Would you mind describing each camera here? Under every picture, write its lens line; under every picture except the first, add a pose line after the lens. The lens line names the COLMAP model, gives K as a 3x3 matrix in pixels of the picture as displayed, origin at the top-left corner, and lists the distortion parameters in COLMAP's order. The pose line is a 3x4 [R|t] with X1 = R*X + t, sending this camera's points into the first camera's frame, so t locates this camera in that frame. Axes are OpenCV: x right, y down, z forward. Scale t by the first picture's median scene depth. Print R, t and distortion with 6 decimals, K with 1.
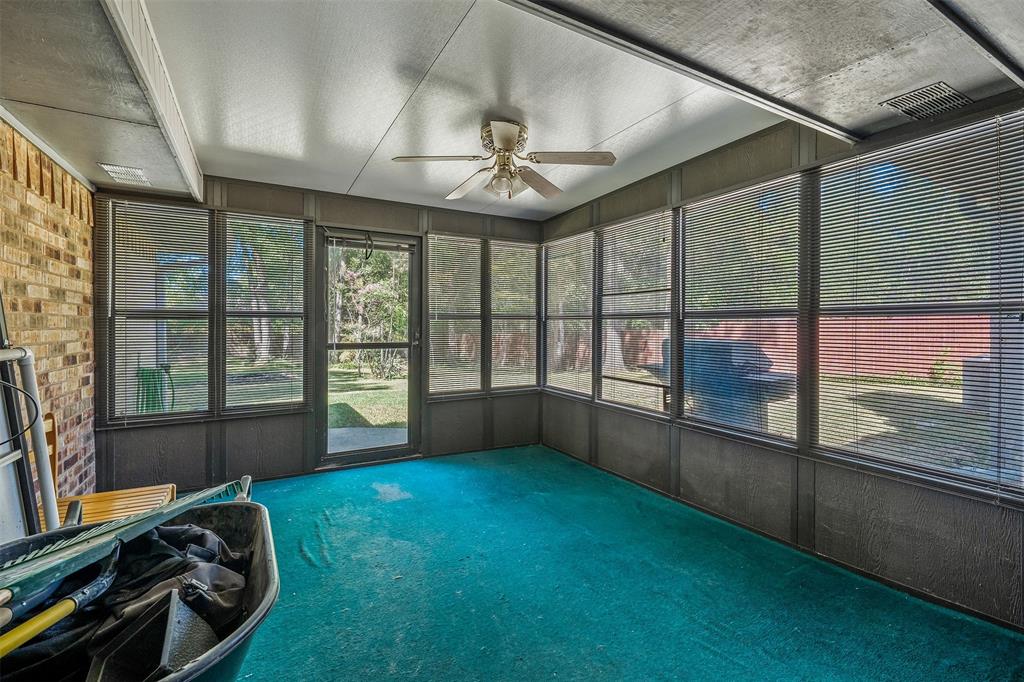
lens RADIAL K [[445.1, 0, 512.4], [0, 445.1, 322.5], [0, 0, 1]] dist [-0.000805, -0.000307]
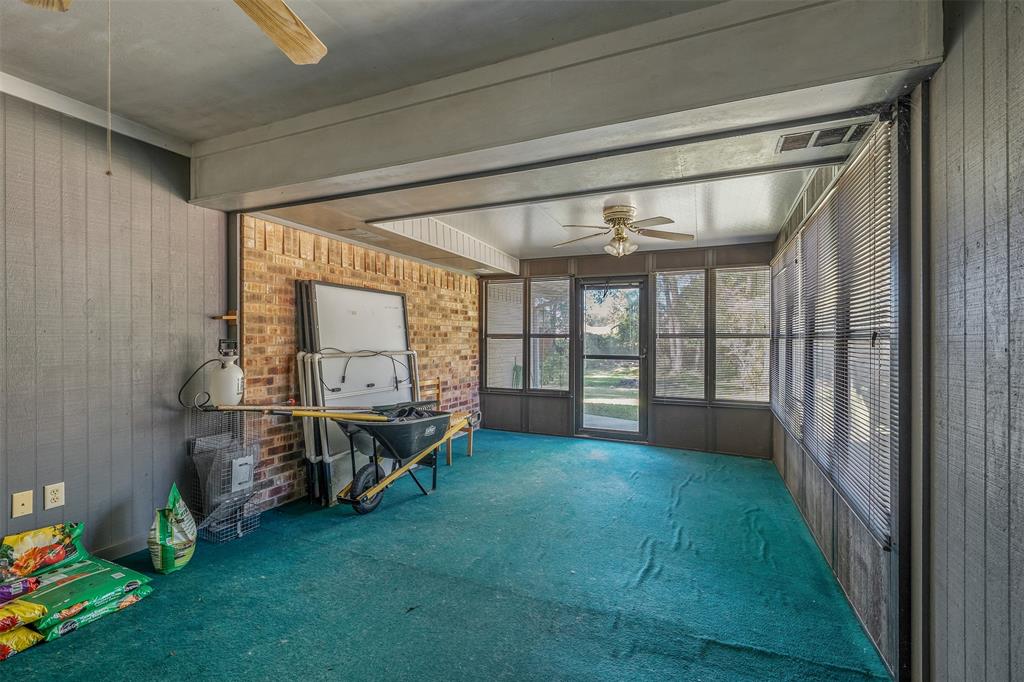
lens RADIAL K [[422.3, 0, 508.5], [0, 422.3, 335.2], [0, 0, 1]] dist [-0.000126, -0.000046]
pose [[0.613424, -0.005692, -0.789733, 0.721554], [0.000532, 0.999977, -0.006794, -0.012283], [0.789753, 0.003748, 0.613413, -0.111017]]
